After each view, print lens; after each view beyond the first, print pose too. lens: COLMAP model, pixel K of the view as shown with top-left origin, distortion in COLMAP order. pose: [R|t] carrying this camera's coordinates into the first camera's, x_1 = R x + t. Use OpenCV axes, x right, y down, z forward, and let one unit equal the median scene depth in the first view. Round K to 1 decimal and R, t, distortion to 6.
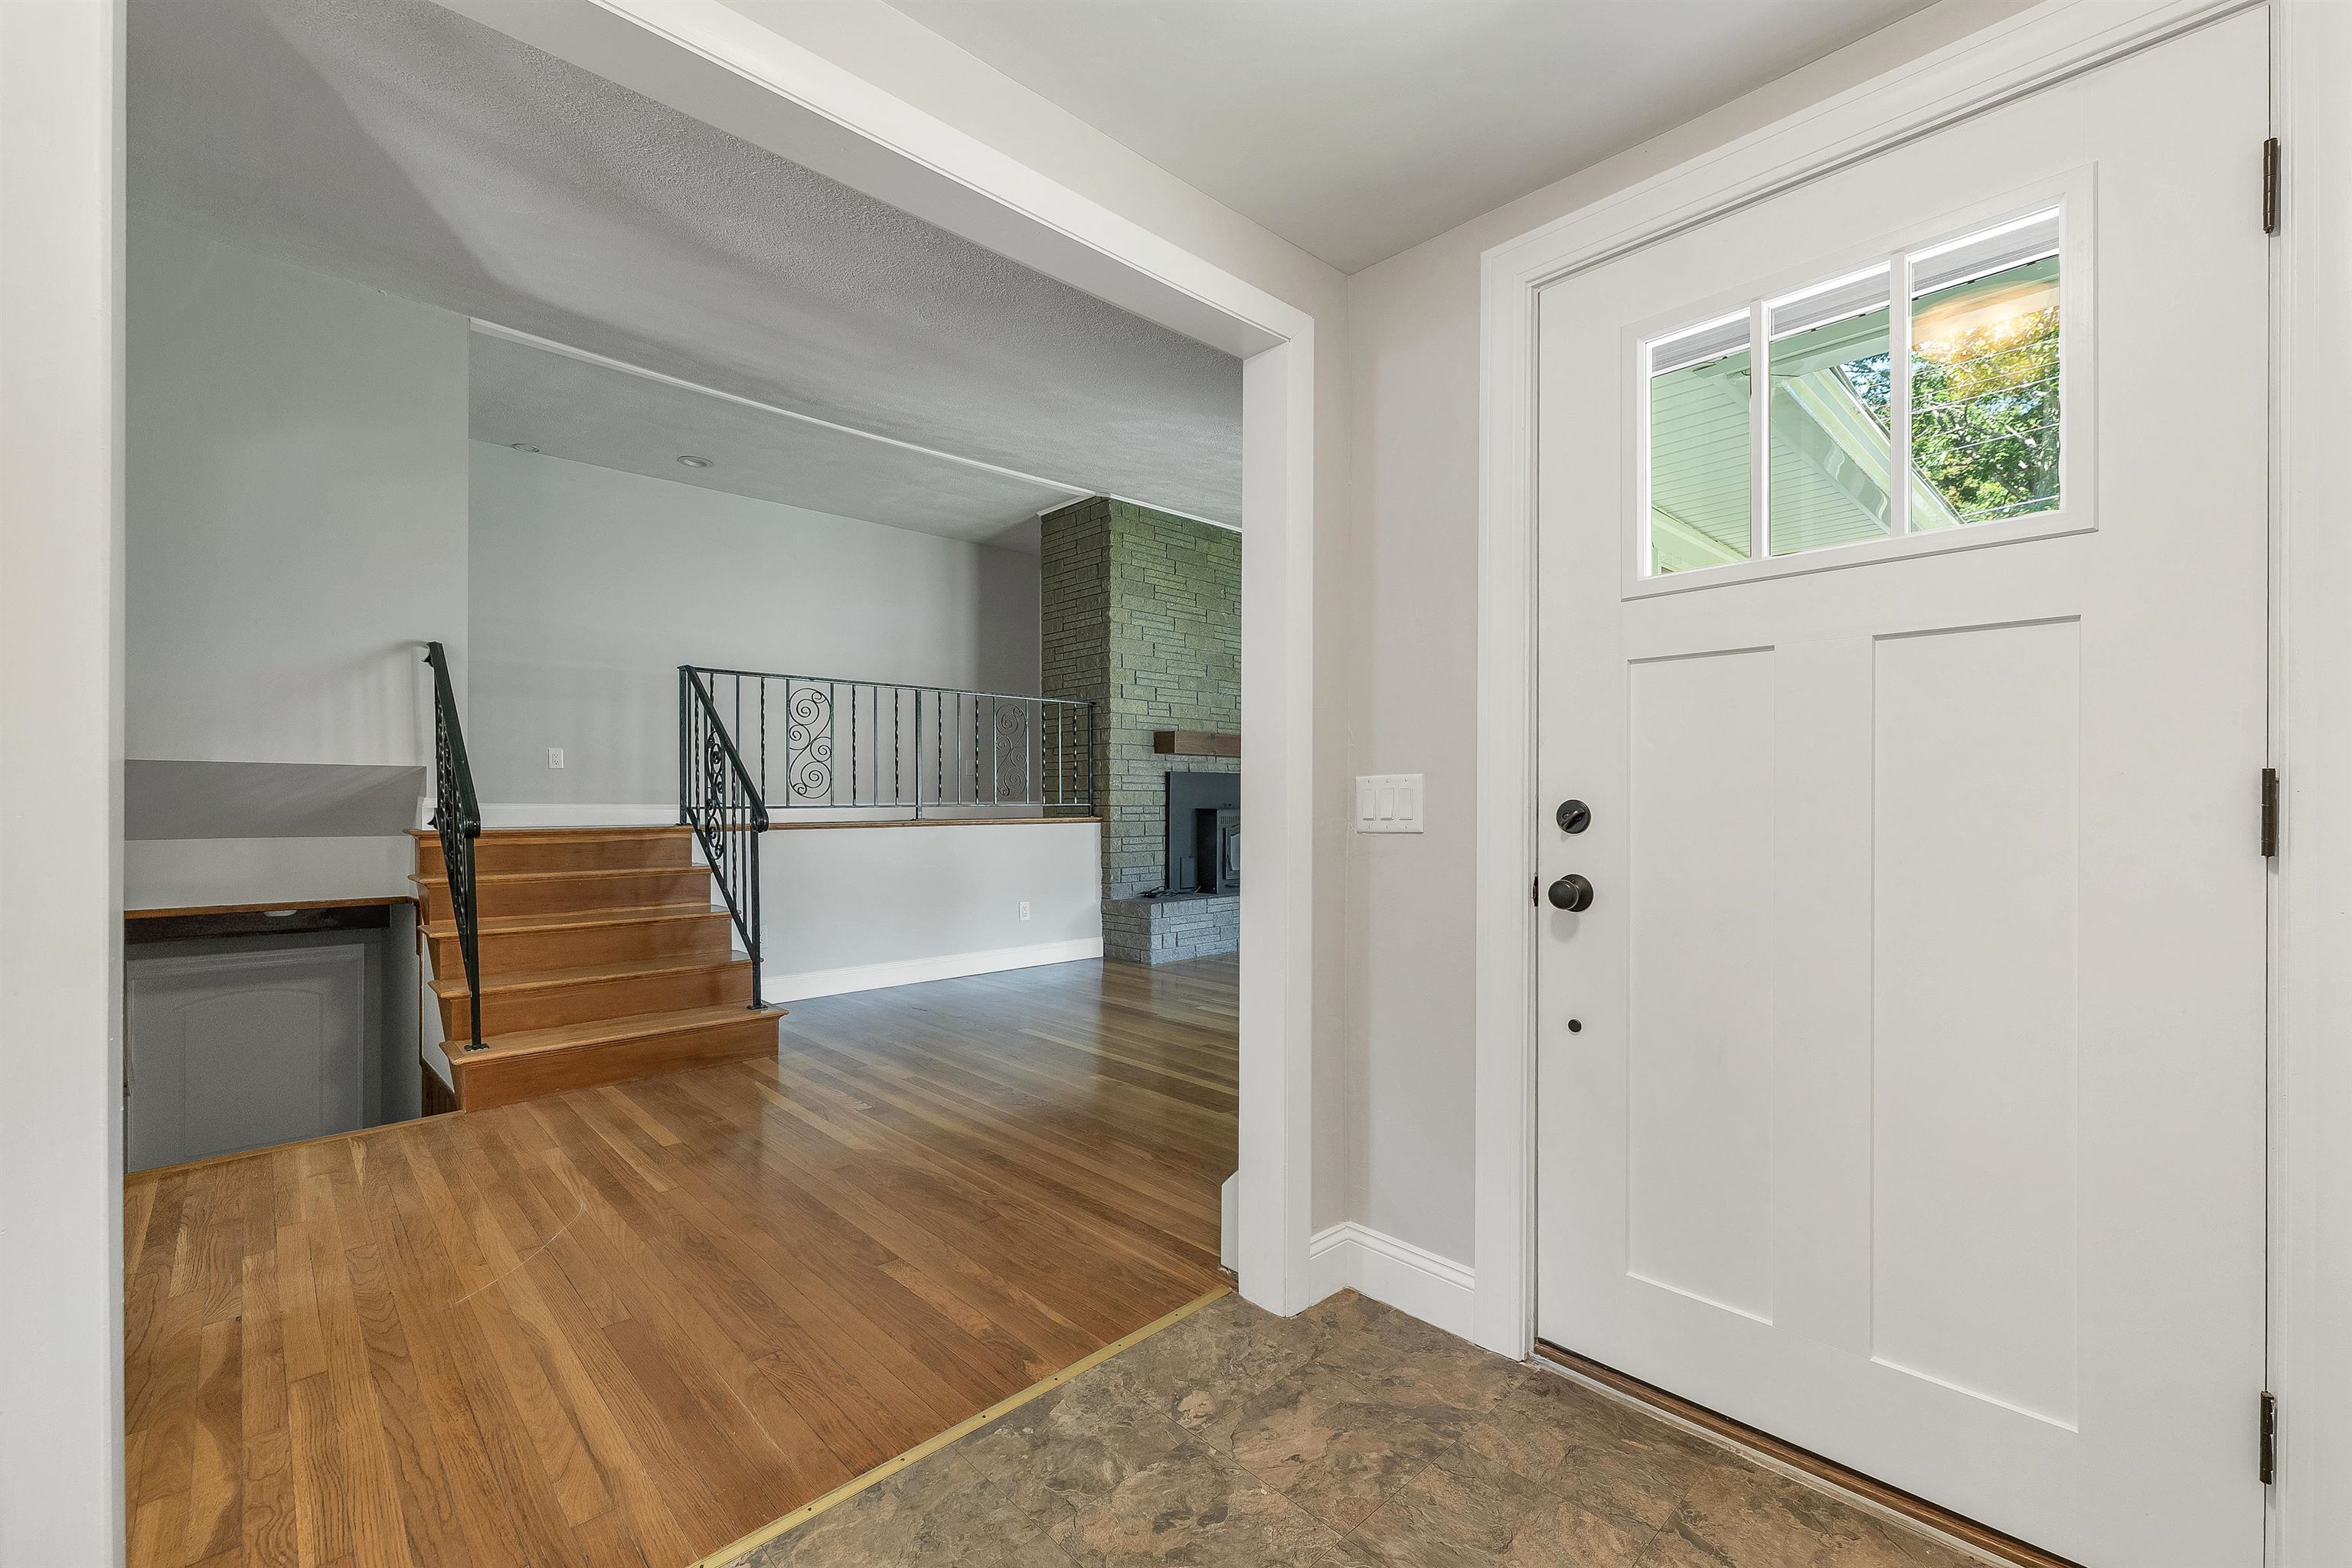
lens RADIAL K [[994.5, 0, 1179.6], [0, 994.5, 800.4], [0, 0, 1]] dist [0.004431, 0.000332]
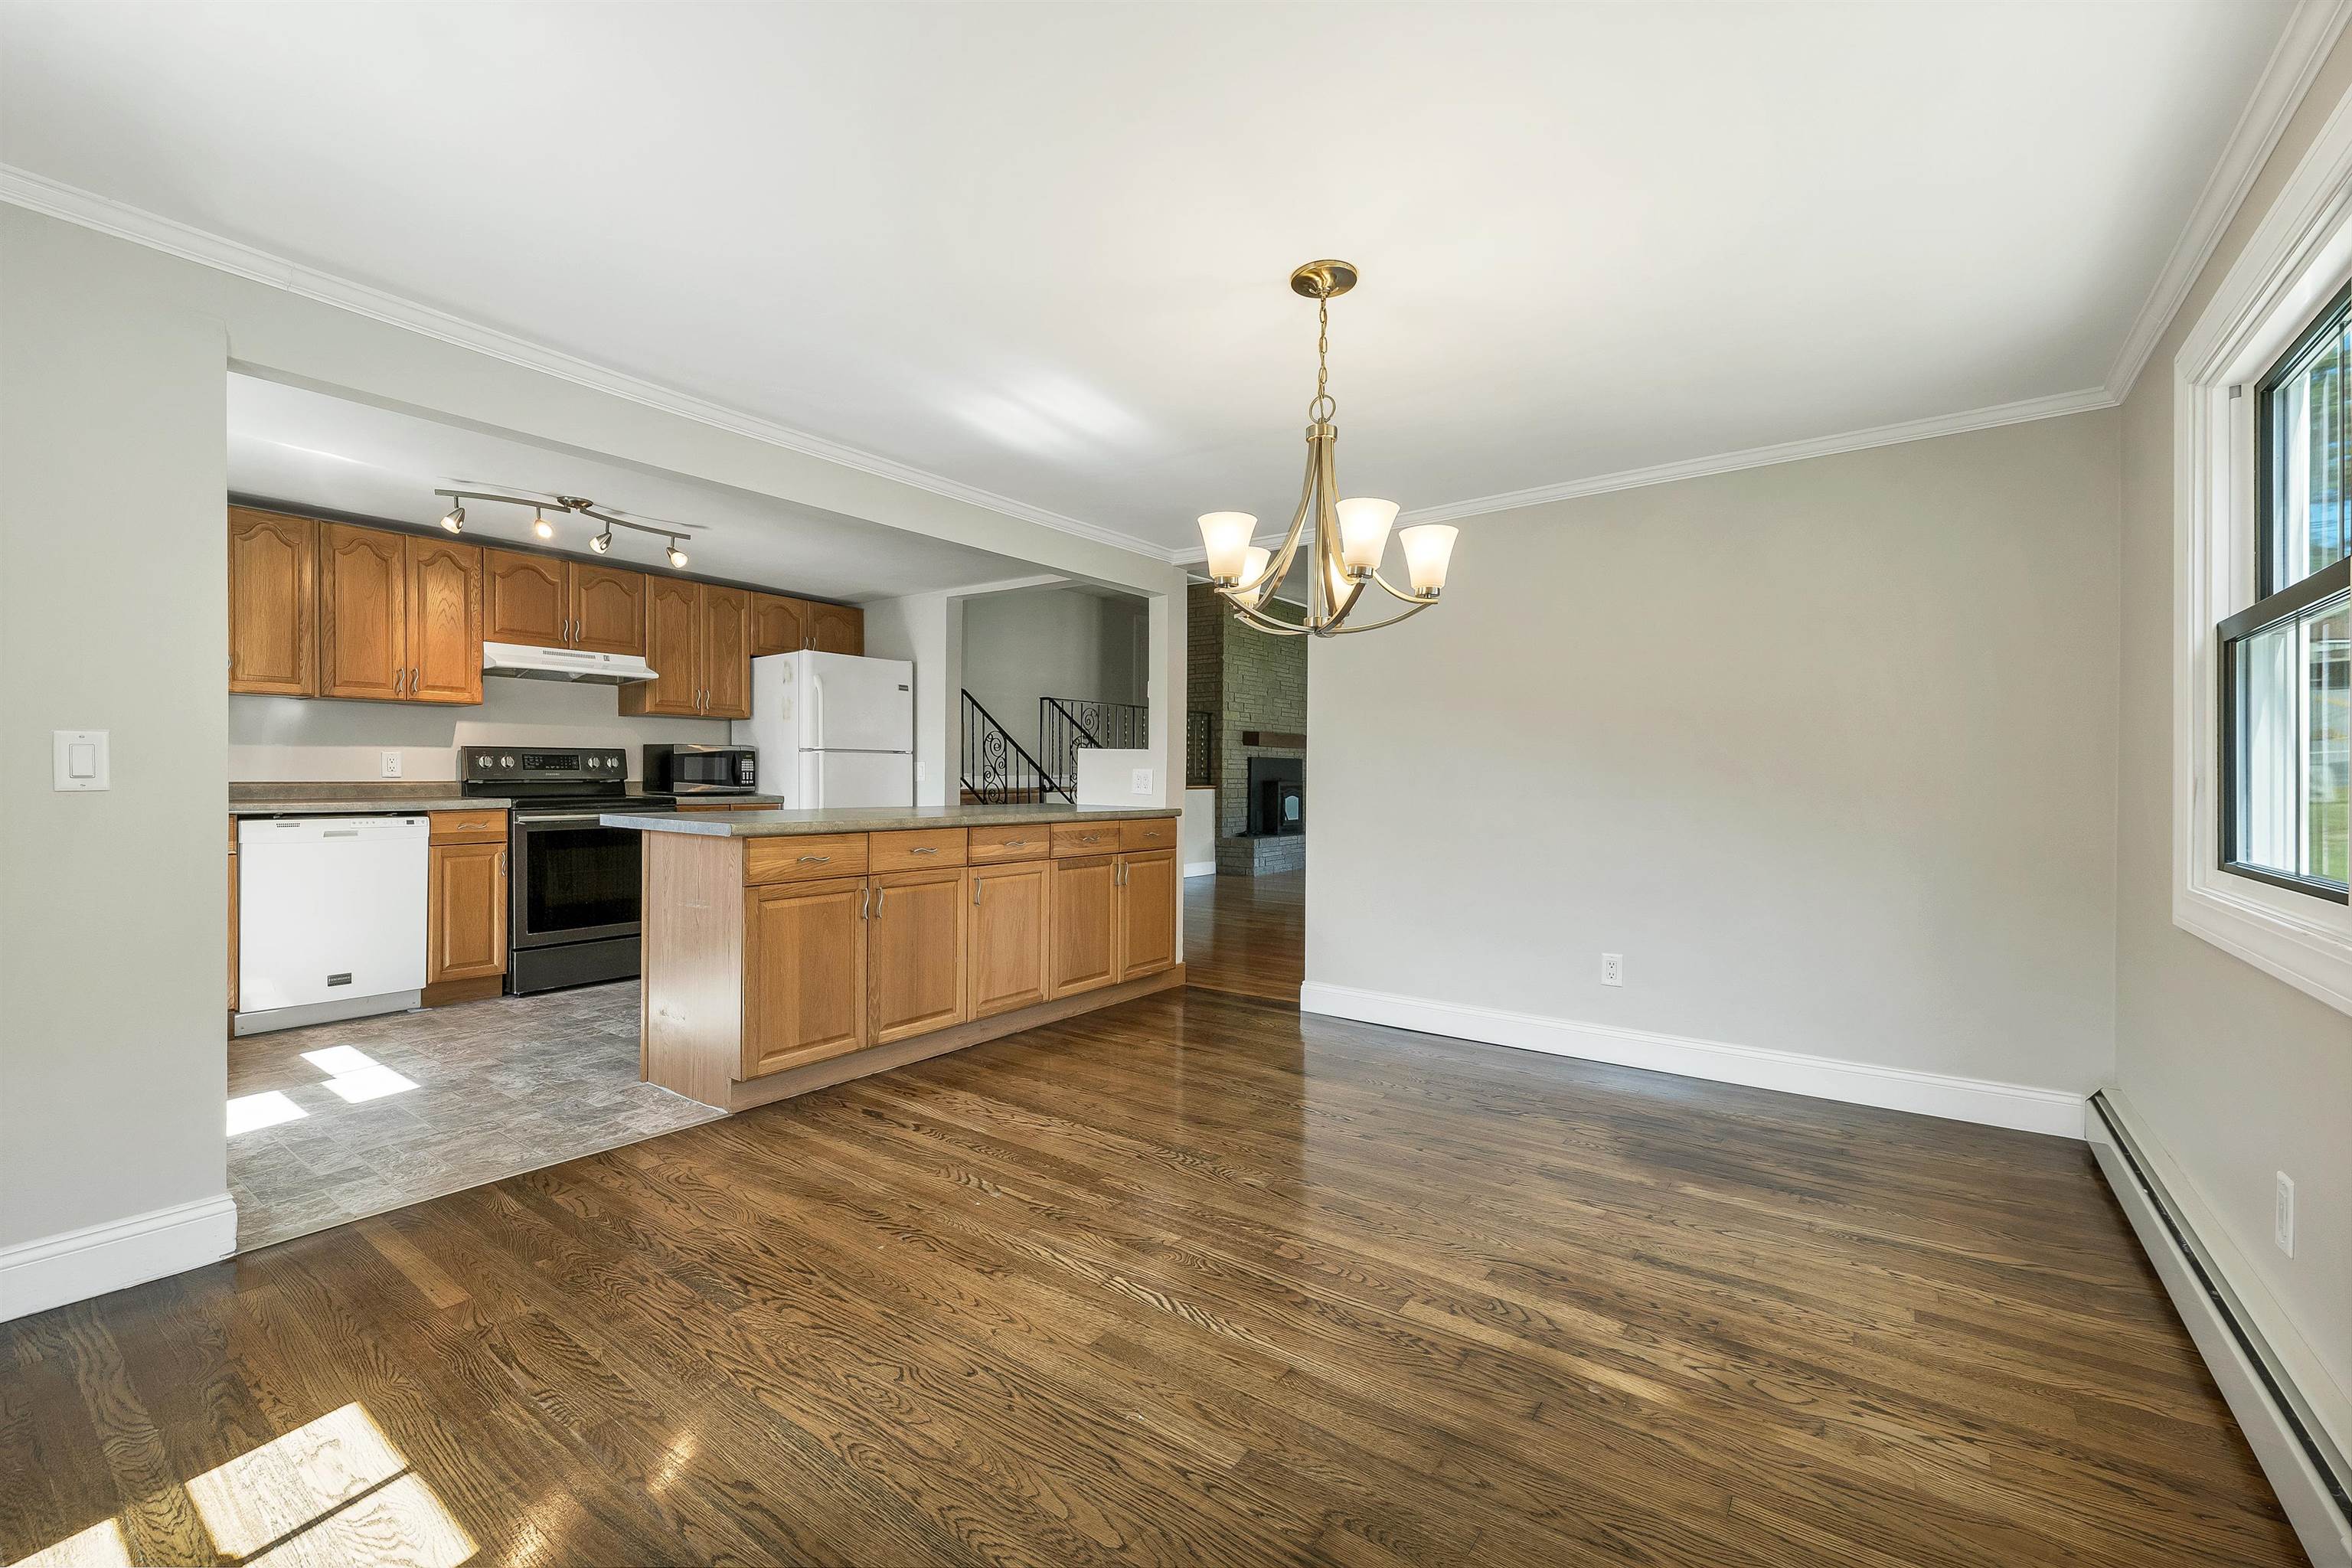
lens RADIAL K [[994.5, 0, 1174.6], [0, 994.5, 776.8], [0, 0, 1]] dist [0.004431, 0.000332]
pose [[0.986292, 0.007104, 0.164854, -0.404296], [-0.007681, 0.999966, 0.002860, -0.001071], [-0.164829, -0.004087, 0.986314, -0.550697]]
